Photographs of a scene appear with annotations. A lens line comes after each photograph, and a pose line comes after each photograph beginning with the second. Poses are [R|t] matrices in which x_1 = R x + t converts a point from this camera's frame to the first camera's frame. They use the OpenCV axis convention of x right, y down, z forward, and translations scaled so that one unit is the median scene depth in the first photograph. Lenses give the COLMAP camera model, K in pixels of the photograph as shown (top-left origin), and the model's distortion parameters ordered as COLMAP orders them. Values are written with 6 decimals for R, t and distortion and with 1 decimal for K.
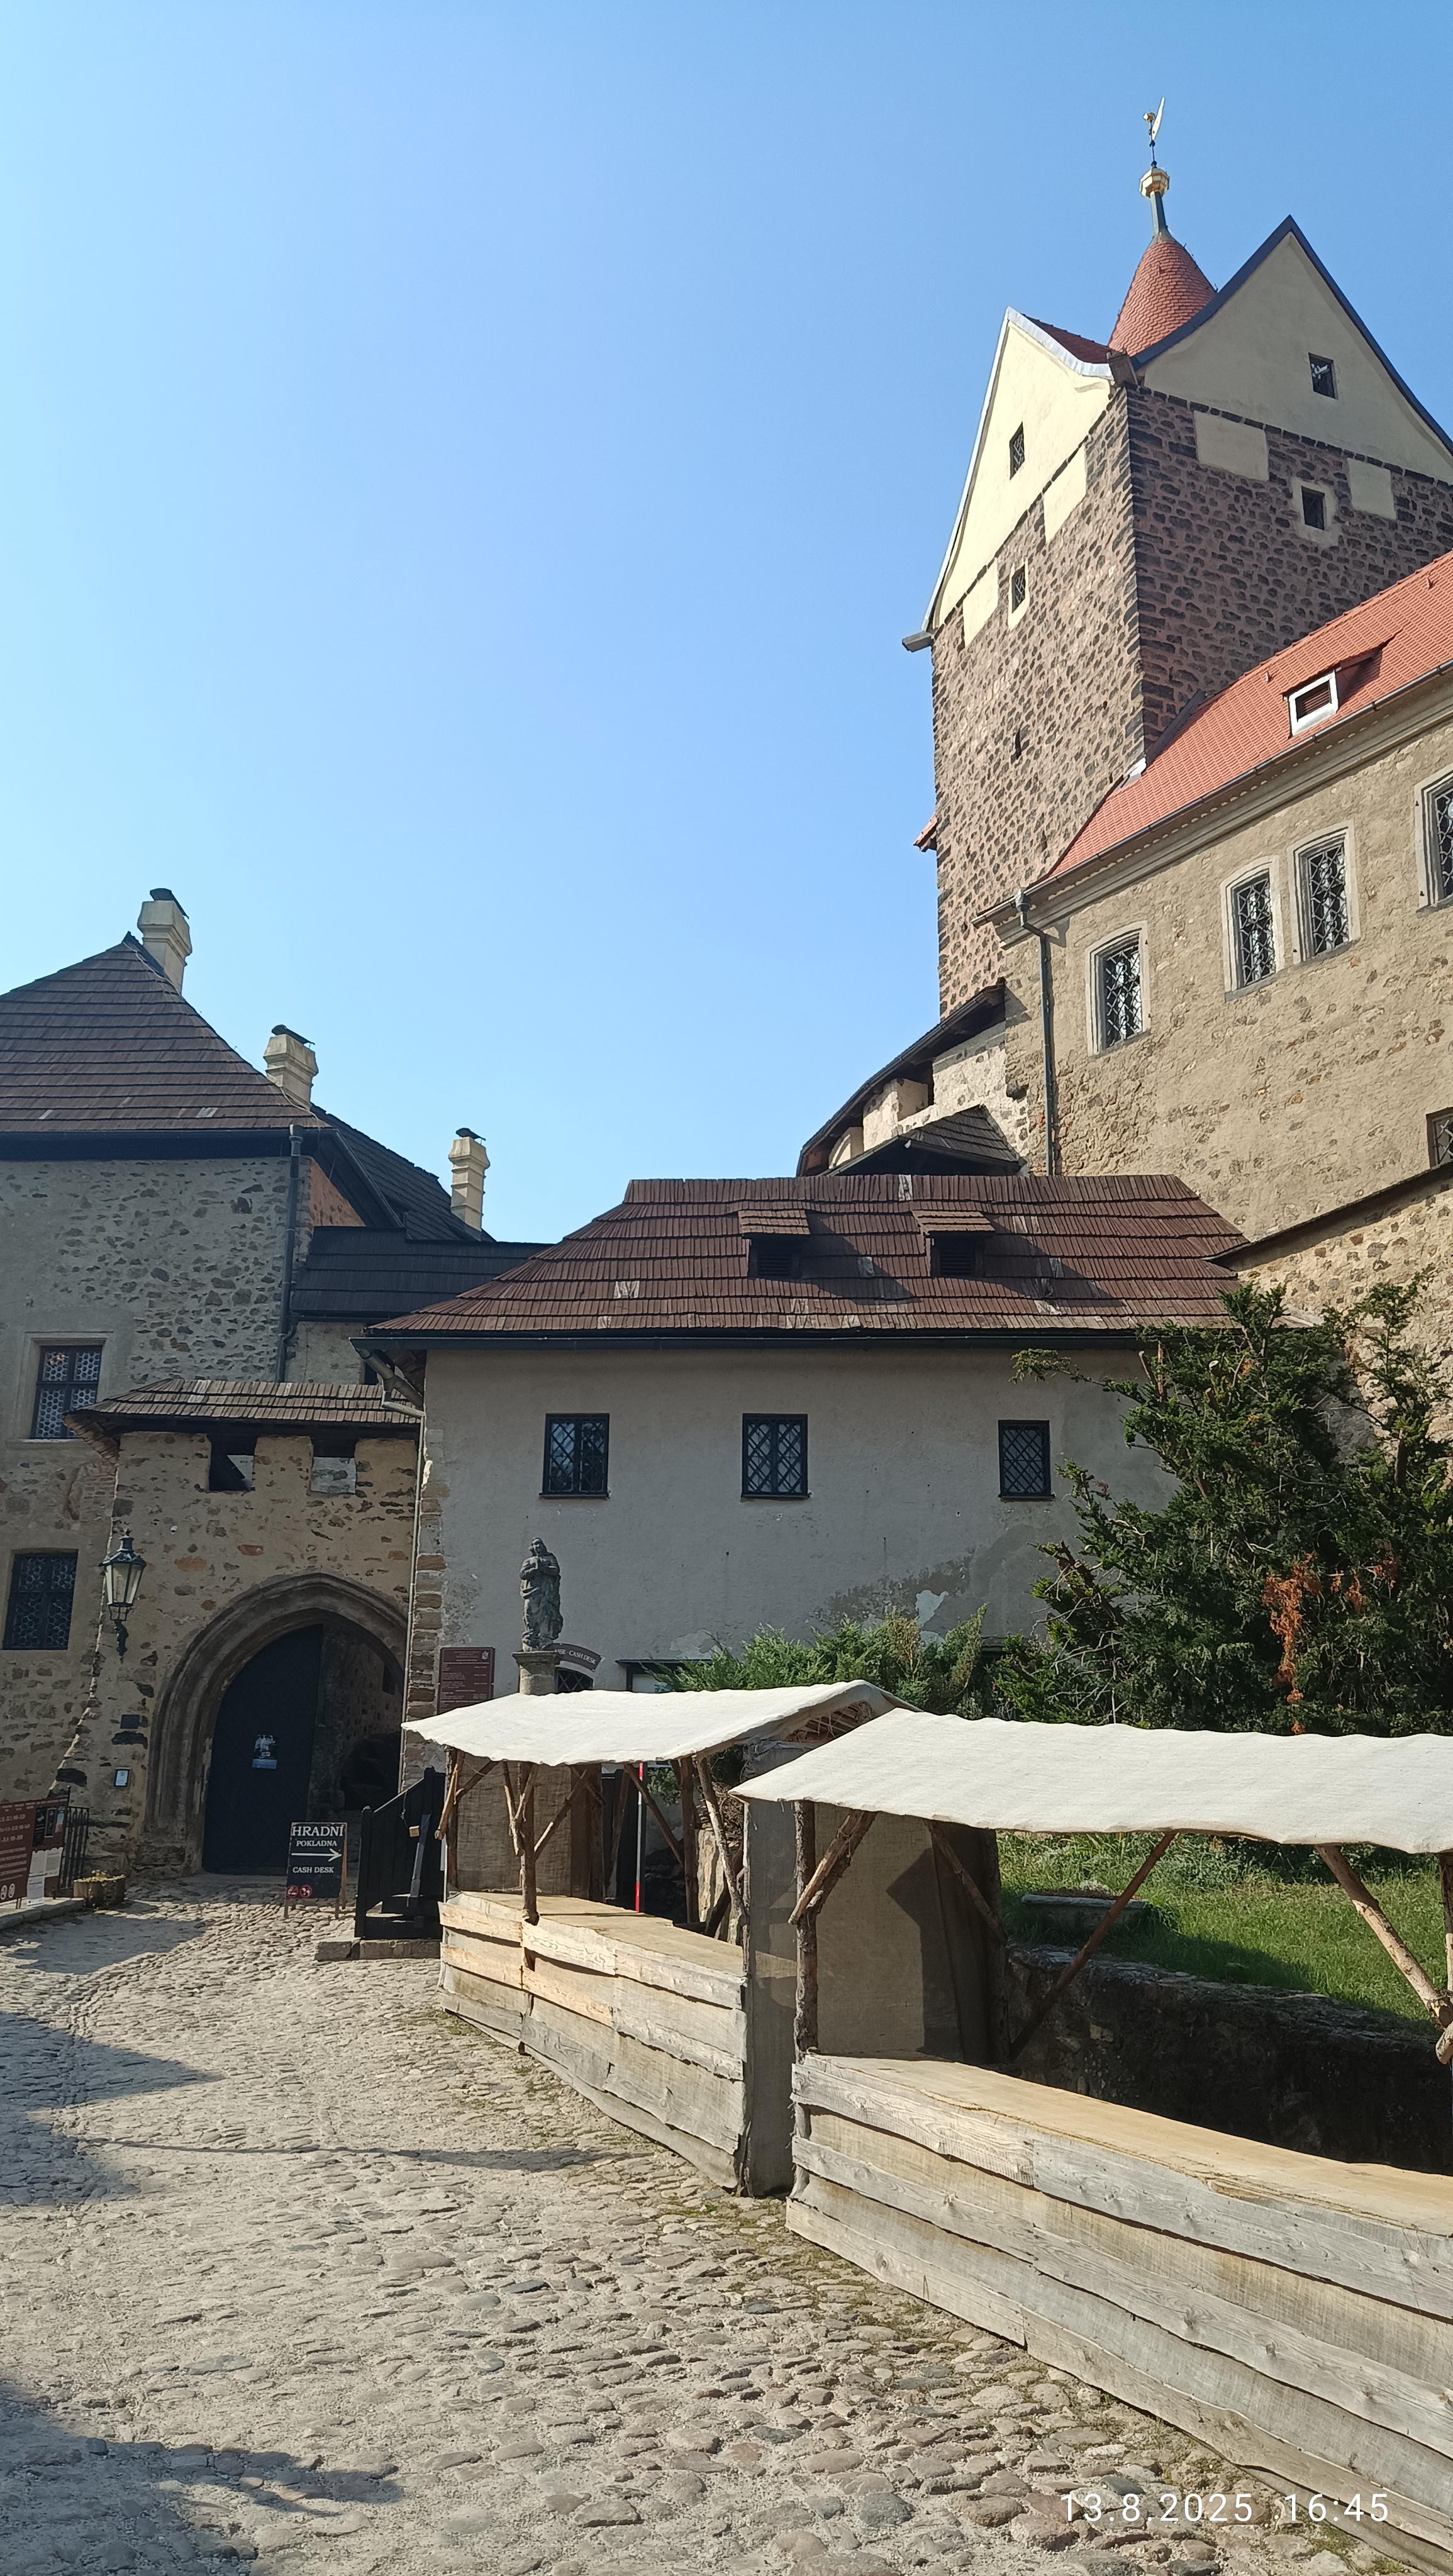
lens RADIAL K [[1805.4, 0, 719.6], [0, 1805.4, 1278.6], [0, 0, 1]] dist [0.026867, -0.032550]
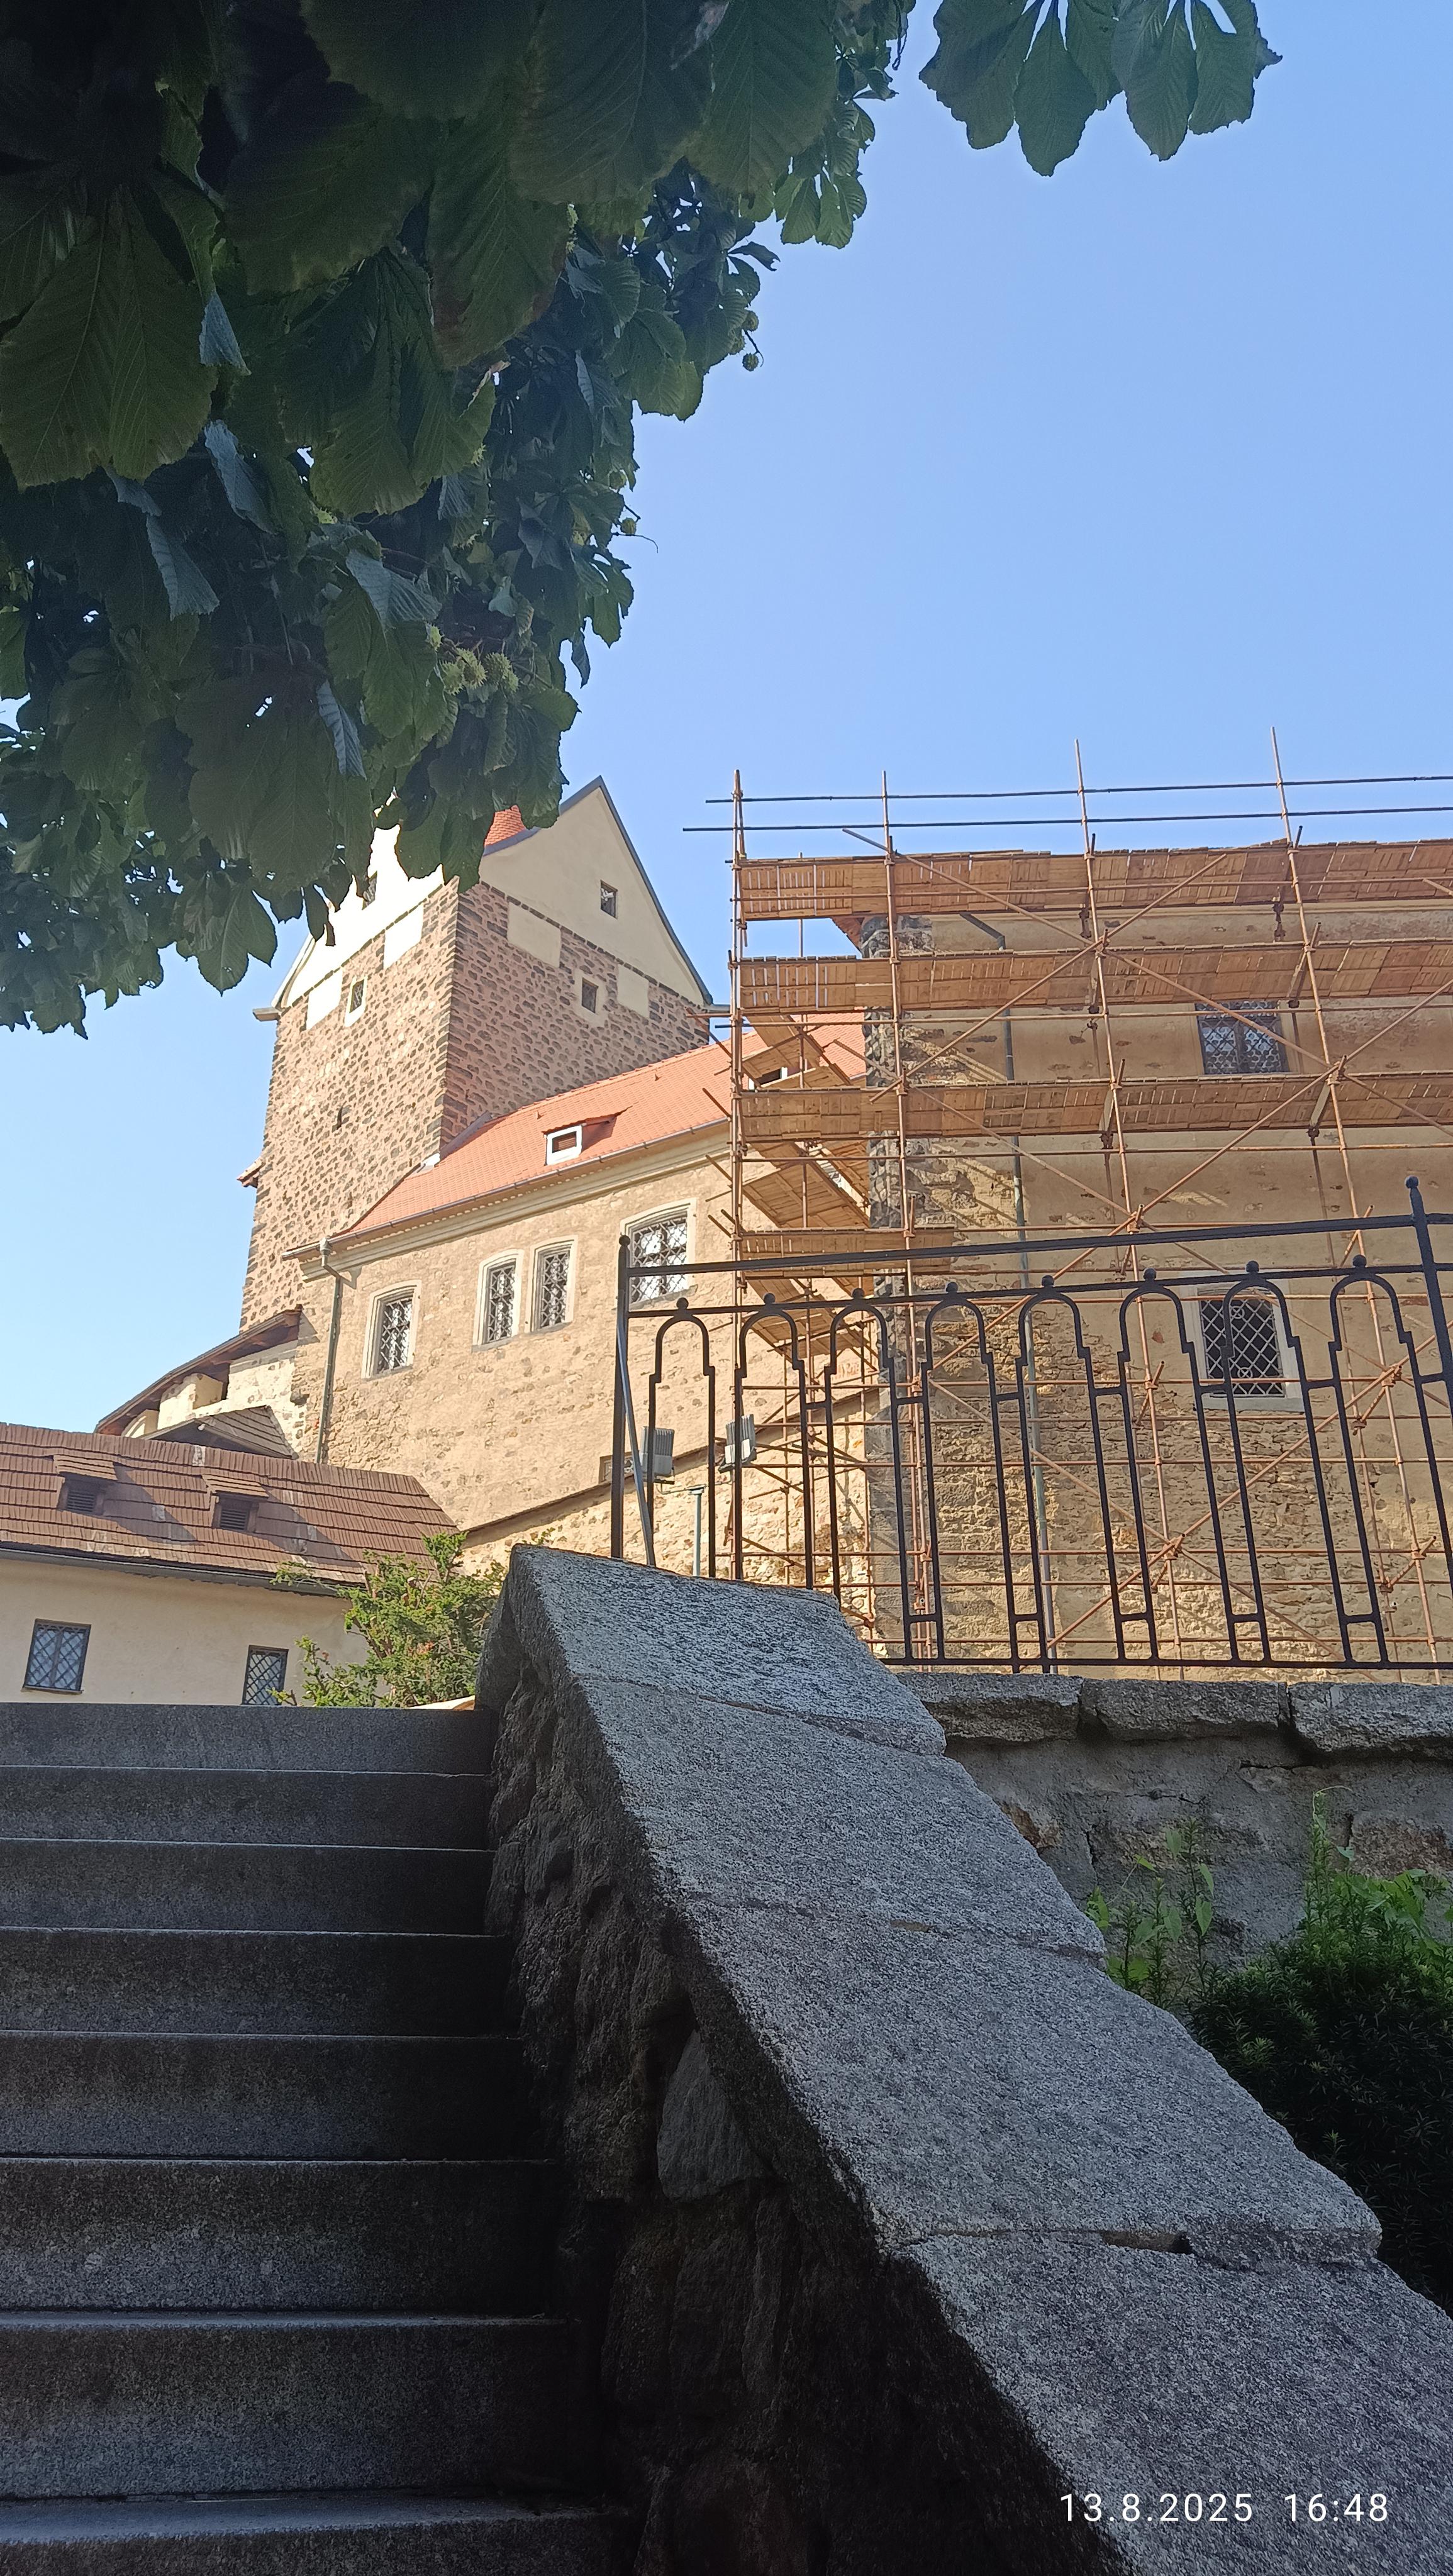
lens RADIAL K [[1702.4, 0, 726.0], [0, 1702.4, 1347.7], [0, 0, 1]] dist [0.040435, -0.000091]
pose [[0.906565, 0.160595, 0.390320, -0.028912], [-0.101197, 0.980513, -0.168384, 0.027637], [-0.409755, 0.113152, 0.905151, -0.161794]]
